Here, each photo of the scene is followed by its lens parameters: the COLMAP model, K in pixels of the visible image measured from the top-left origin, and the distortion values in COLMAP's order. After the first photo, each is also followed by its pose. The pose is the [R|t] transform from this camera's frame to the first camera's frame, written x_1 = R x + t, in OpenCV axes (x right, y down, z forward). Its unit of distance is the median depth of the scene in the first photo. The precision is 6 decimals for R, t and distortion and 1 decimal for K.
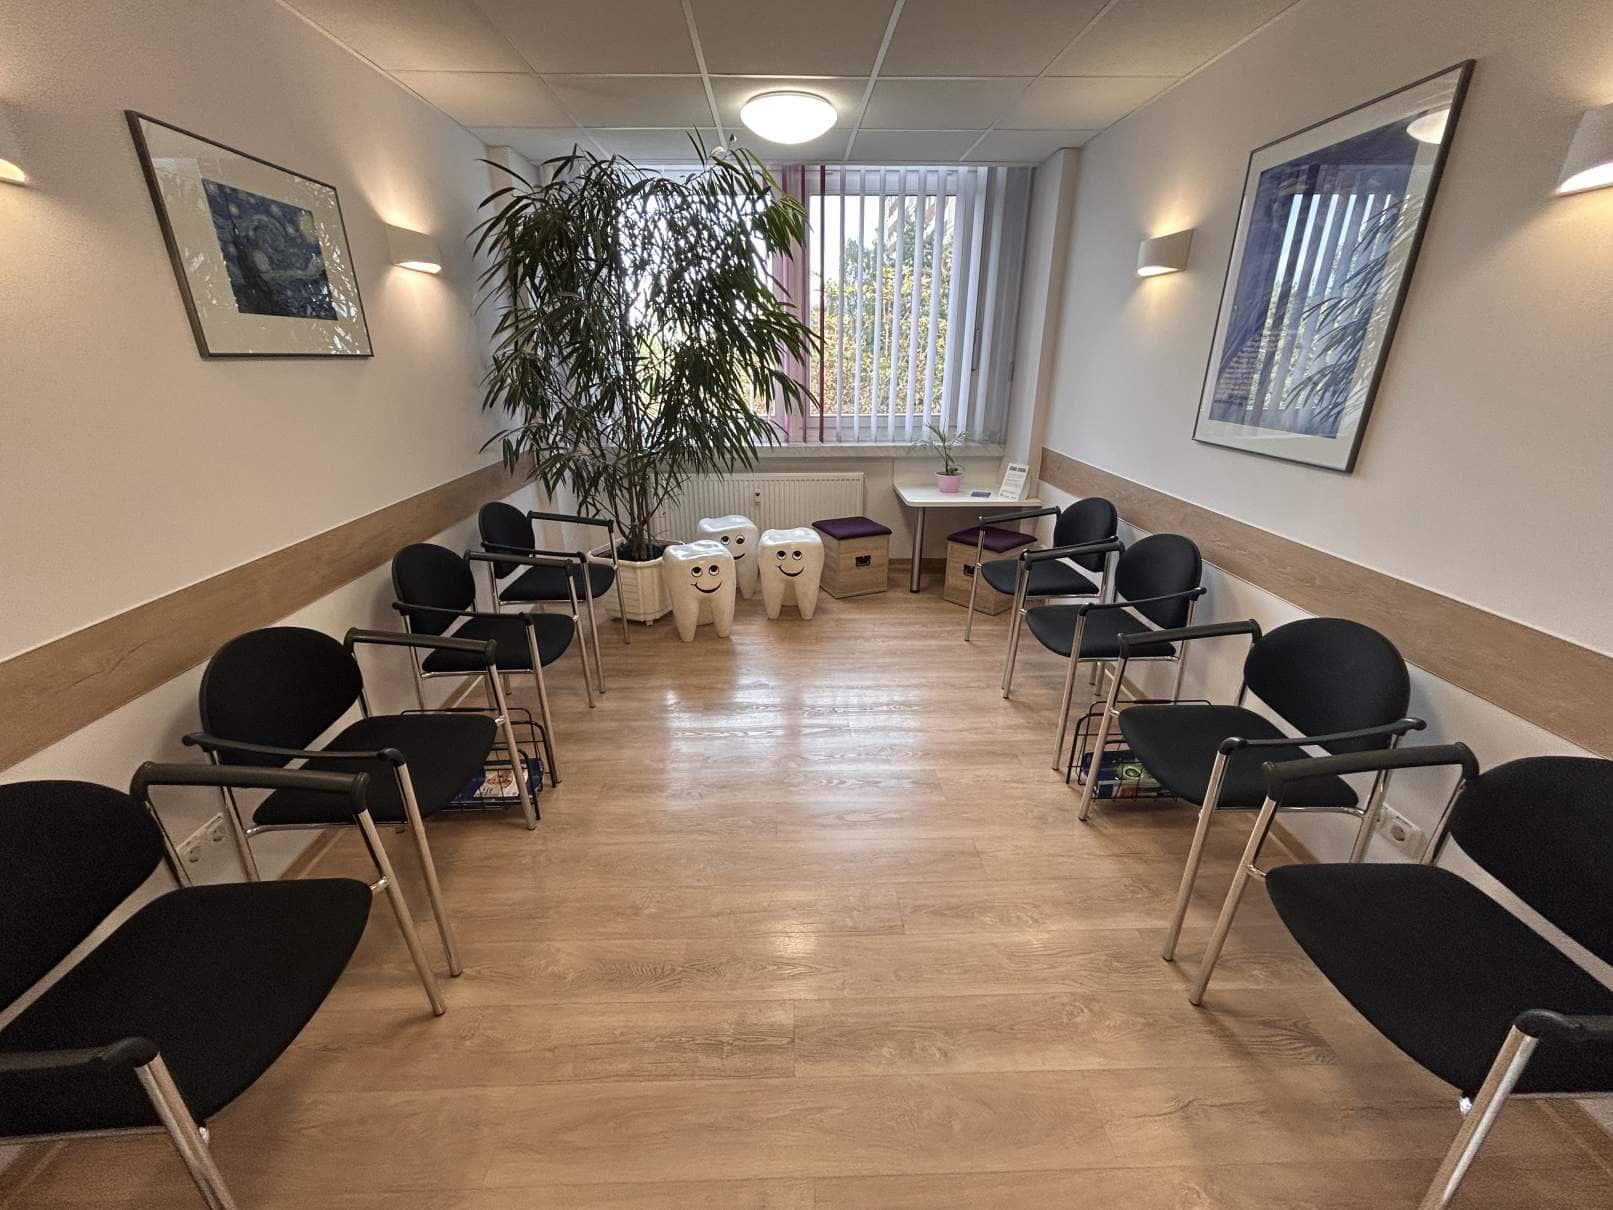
lens RADIAL K [[649.0, 0, 807.2], [0, 649.0, 596.7], [0, 0, 1]] dist [0.000132, -0.000926]
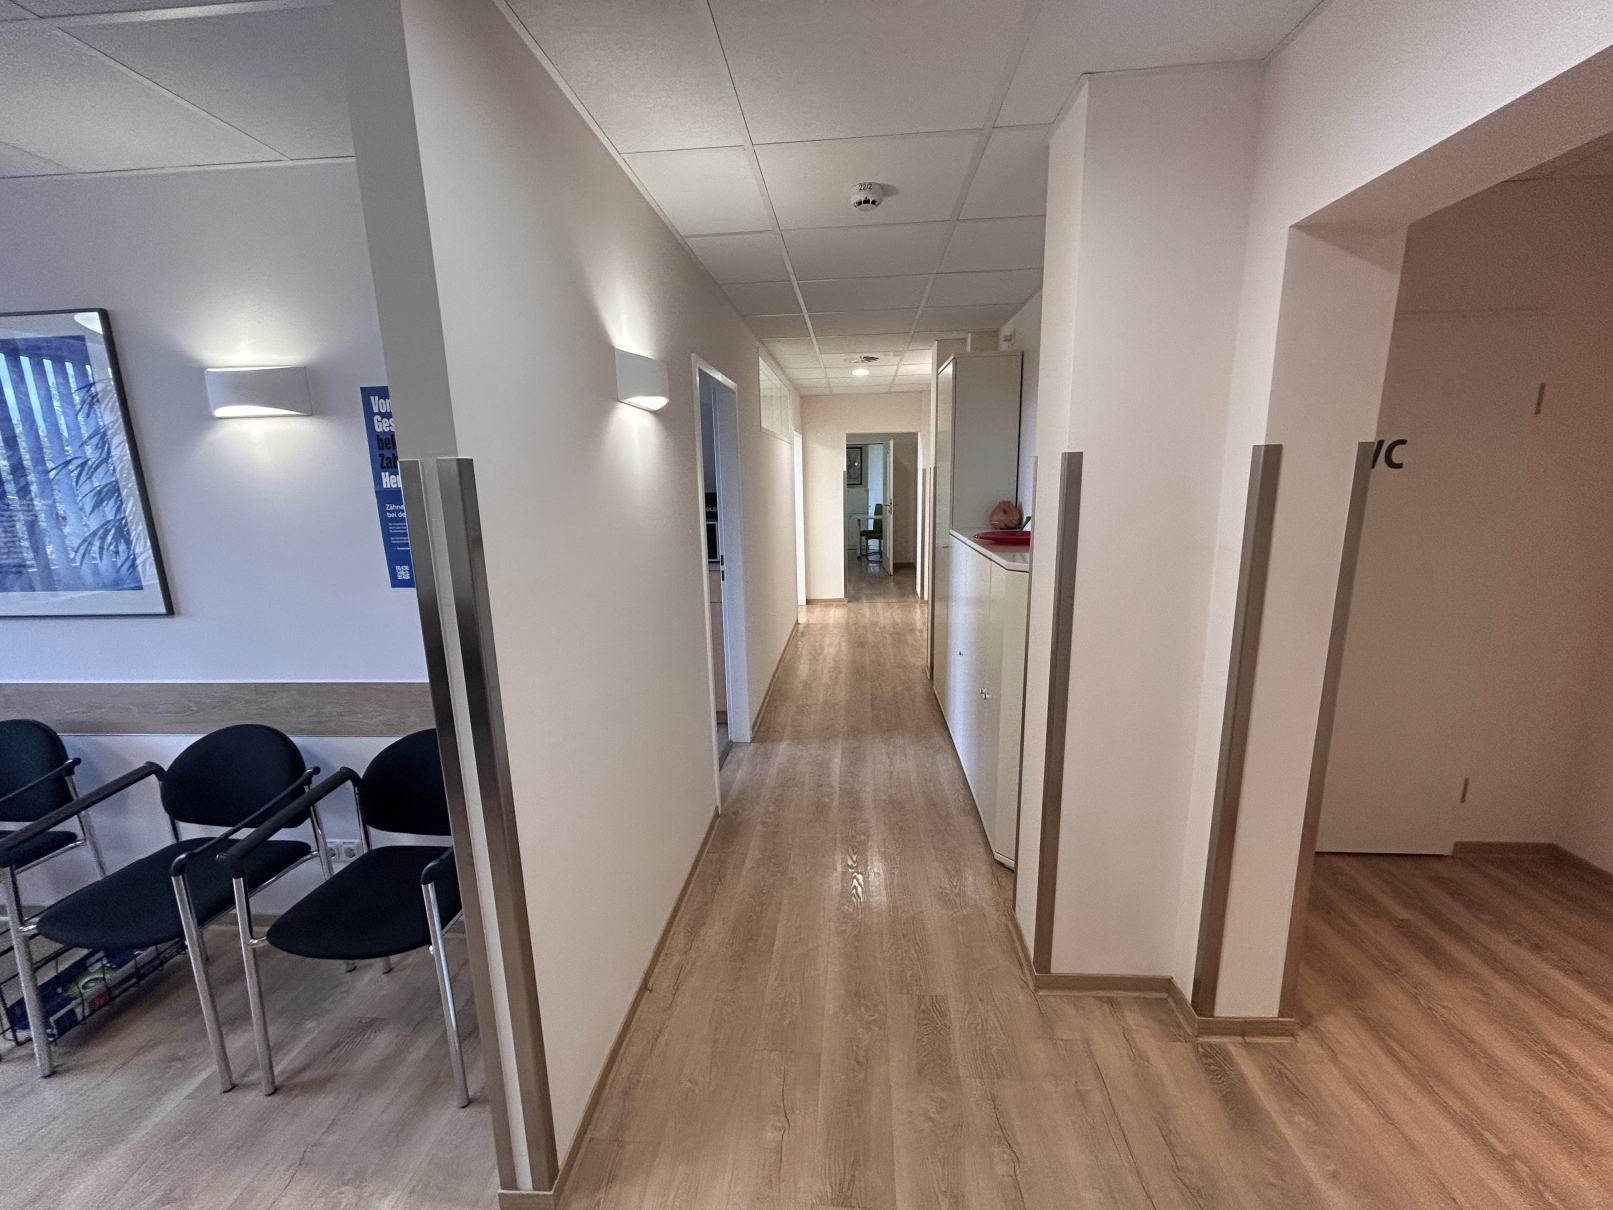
lens RADIAL K [[649.0, 0, 807.2], [0, 649.0, 603.9], [0, 0, 1]] dist [0.000132, -0.000926]
pose [[0.109267, -0.198197, 0.974053, -0.163098], [0.376958, 0.914985, 0.143891, 0.052082], [-0.919763, 0.351455, 0.174690, -0.247180]]
